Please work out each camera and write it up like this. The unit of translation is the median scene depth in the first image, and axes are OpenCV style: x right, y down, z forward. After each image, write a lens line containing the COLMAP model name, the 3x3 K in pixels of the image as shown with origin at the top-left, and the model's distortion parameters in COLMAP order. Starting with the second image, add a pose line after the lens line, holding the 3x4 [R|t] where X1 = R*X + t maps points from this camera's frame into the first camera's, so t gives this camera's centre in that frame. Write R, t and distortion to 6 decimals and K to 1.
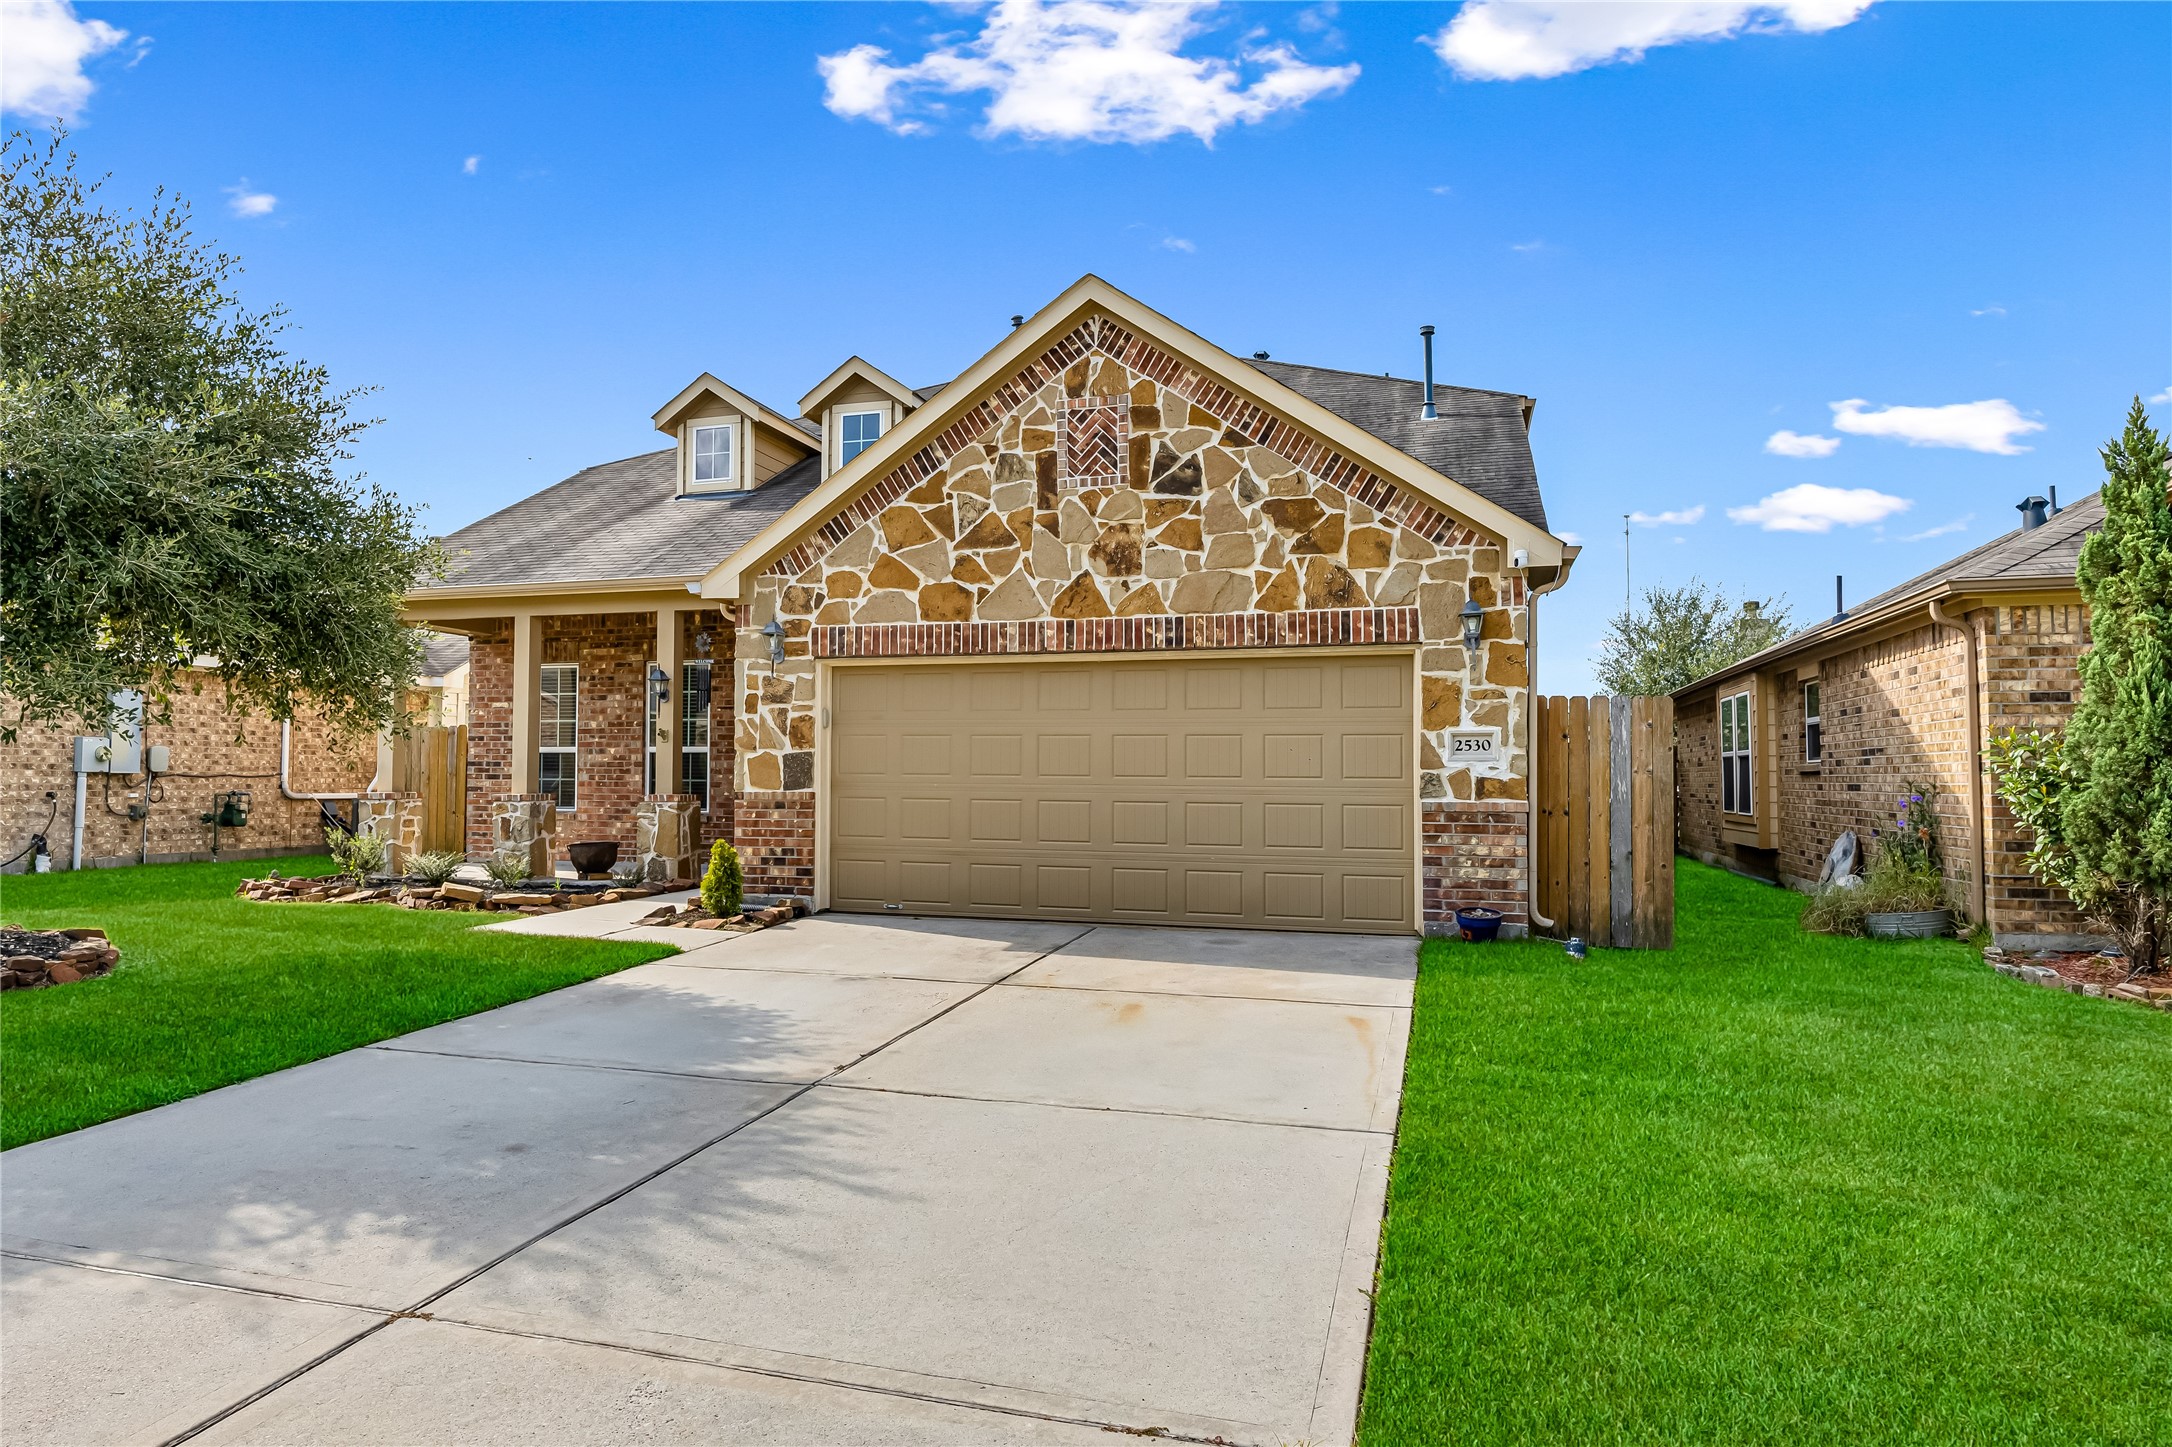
lens RADIAL K [[1188.1, 0, 1086.2], [0, 1188.1, 709.5], [0, 0, 1]] dist [-0.003415, 0.000623]
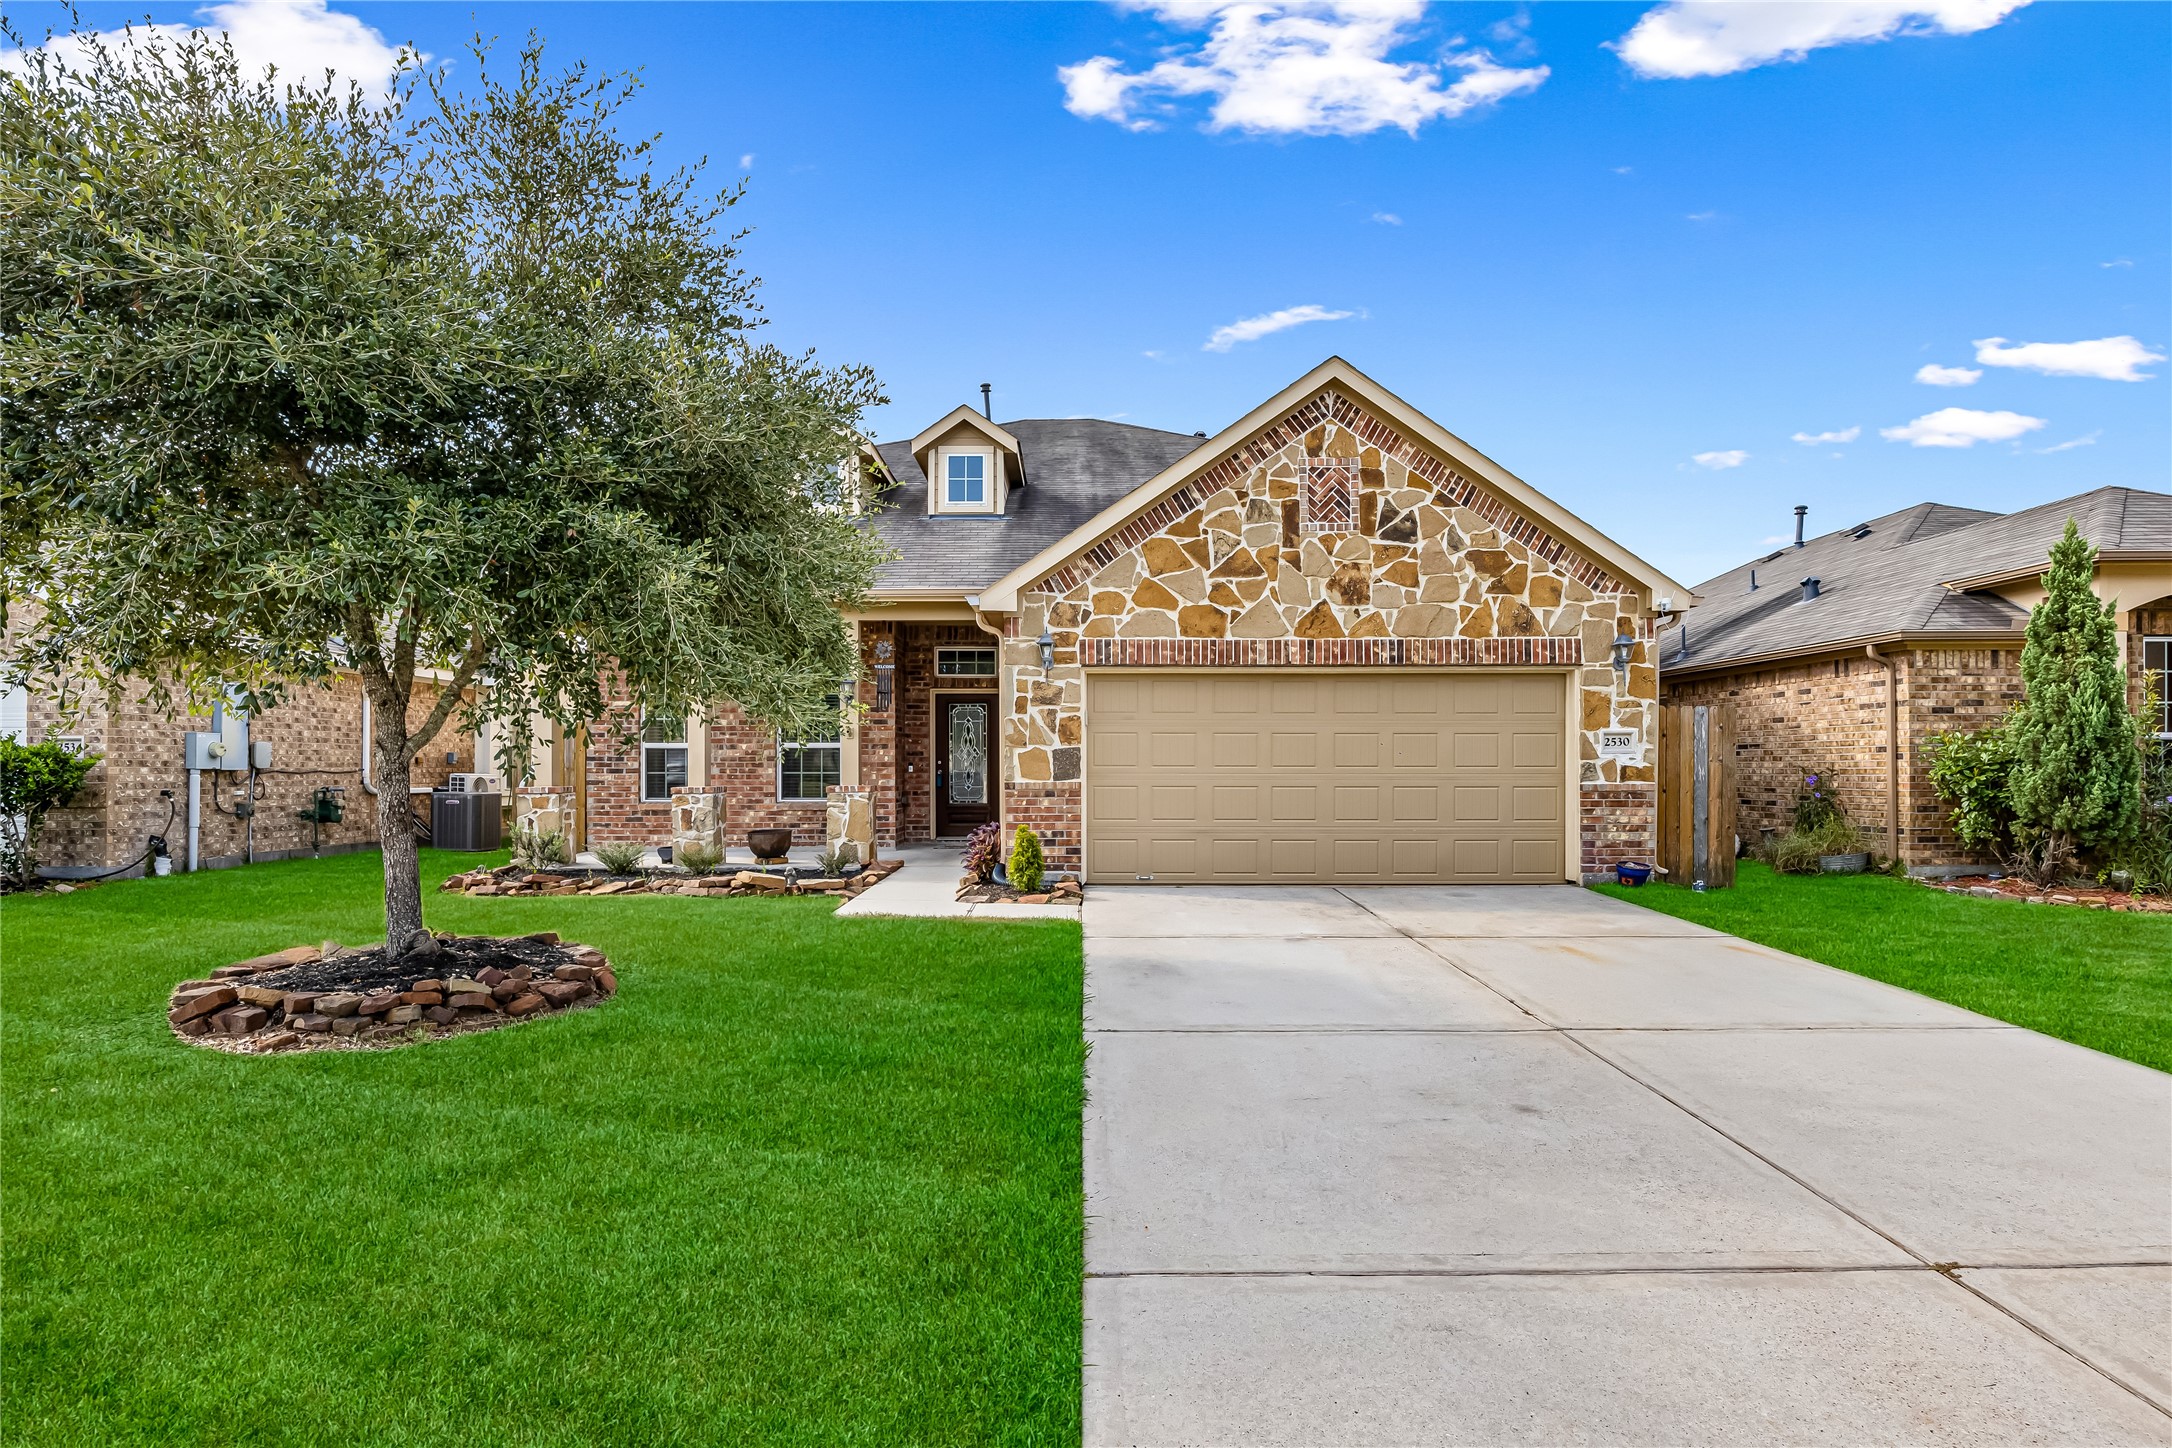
lens RADIAL K [[933.8, 0, 1088.0], [0, 933.8, 742.8], [0, 0, 1]] dist [-0.011169, 0.000137]
pose [[0.964213, 0.000265, 0.265129, -0.484249], [-0.008526, 0.999513, 0.030010, 0.004182], [-0.264992, -0.031196, 0.963746, 0.128052]]
